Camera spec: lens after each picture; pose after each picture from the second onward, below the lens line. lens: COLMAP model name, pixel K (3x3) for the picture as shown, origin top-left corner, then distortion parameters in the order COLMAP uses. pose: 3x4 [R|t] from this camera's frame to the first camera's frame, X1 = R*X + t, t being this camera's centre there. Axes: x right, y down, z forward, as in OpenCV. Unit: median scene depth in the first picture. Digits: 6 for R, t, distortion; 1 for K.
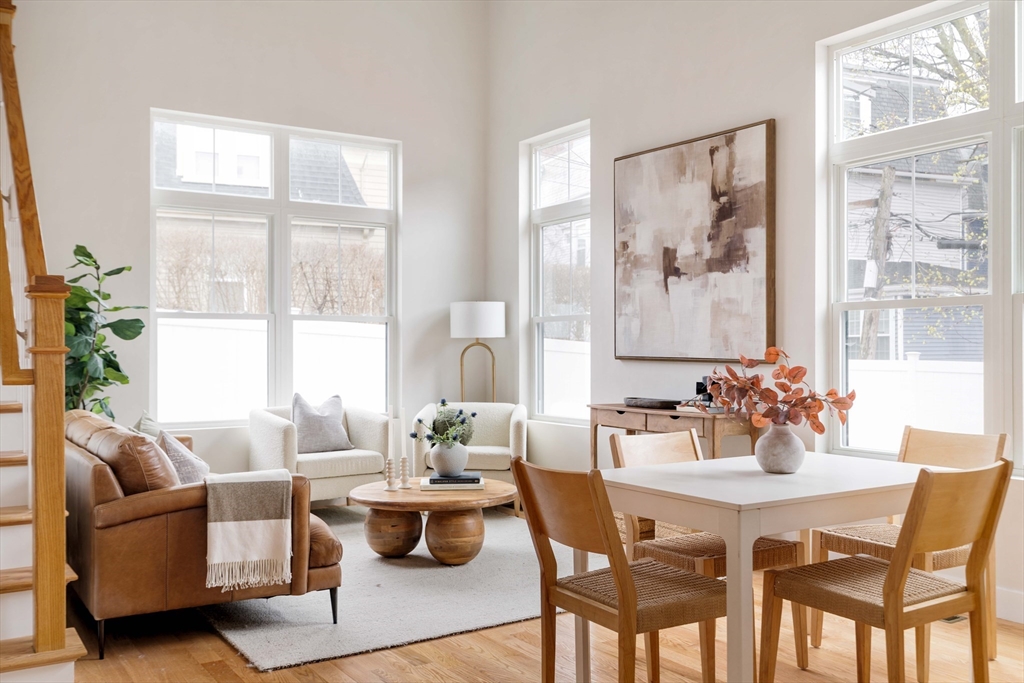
lens RADIAL K [[921.1, 0, 513.3], [0, 921.1, 344.0], [0, 0, 1]] dist [-0.010410, 0.013234]
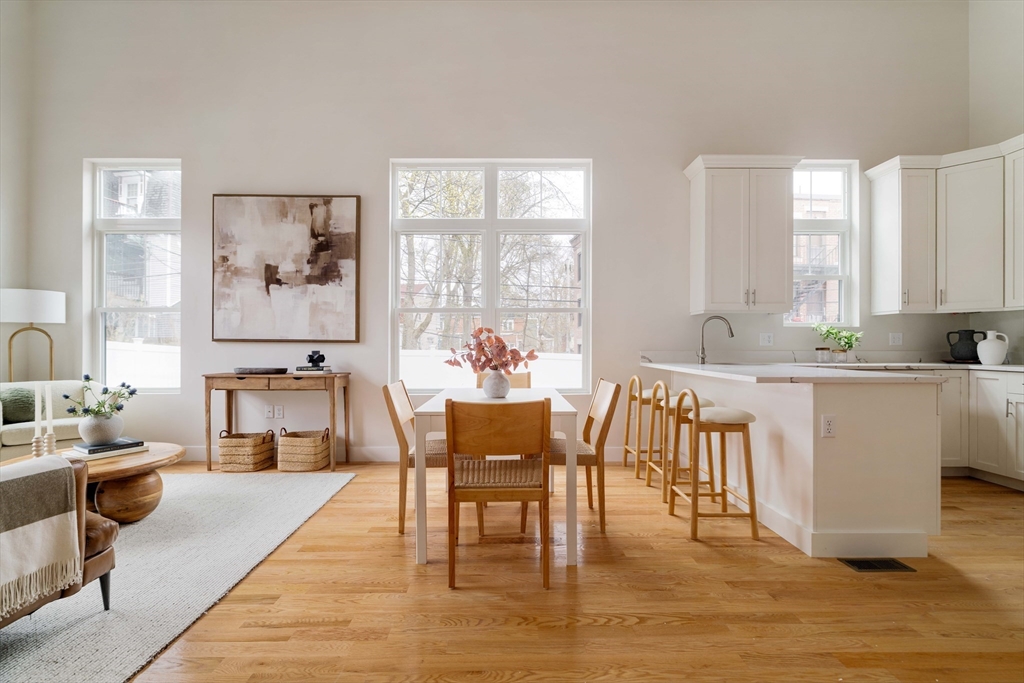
lens RADIAL K [[477.8, 0, 502.9], [0, 477.8, 341.9], [0, 0, 1]] dist [0.001405, -0.000569]
pose [[0.548445, 0.005659, 0.836167, -0.277374], [-0.004272, 0.999983, -0.003966, 0.021122], [-0.836176, -0.001397, 0.548460, 0.284026]]
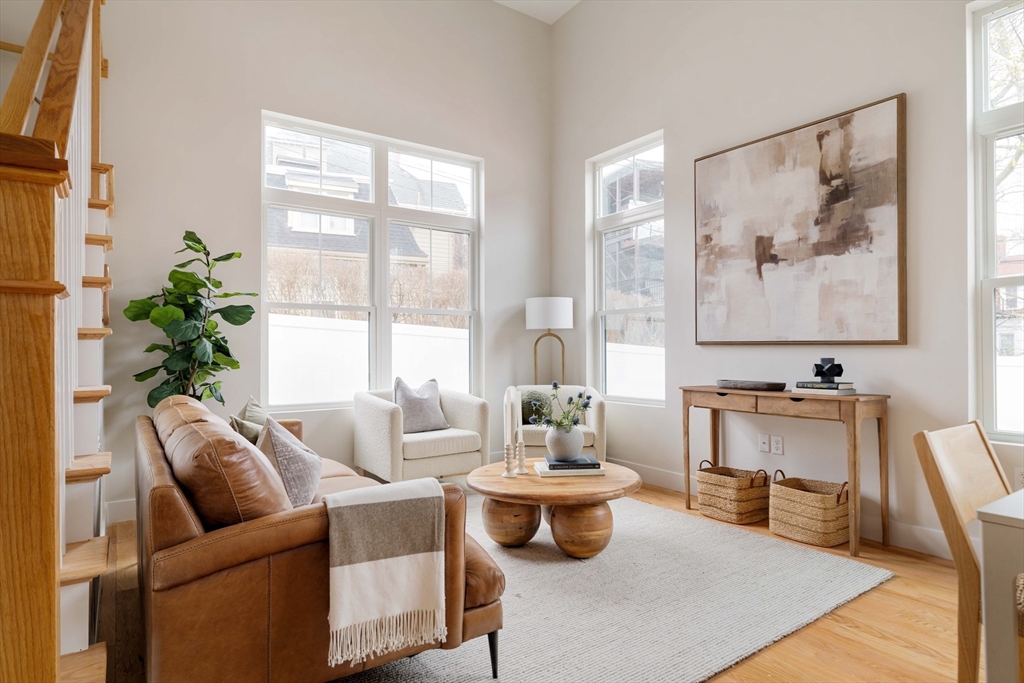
lens RADIAL K [[566.6, 0, 513.5], [0, 566.6, 345.2], [0, 0, 1]] dist [-0.008313, 0.001090]
pose [[0.999600, -0.002219, 0.028207, -0.138411], [0.002343, 0.999988, -0.004383, 0.022276], [-0.028197, 0.004447, 0.999593, 0.384771]]
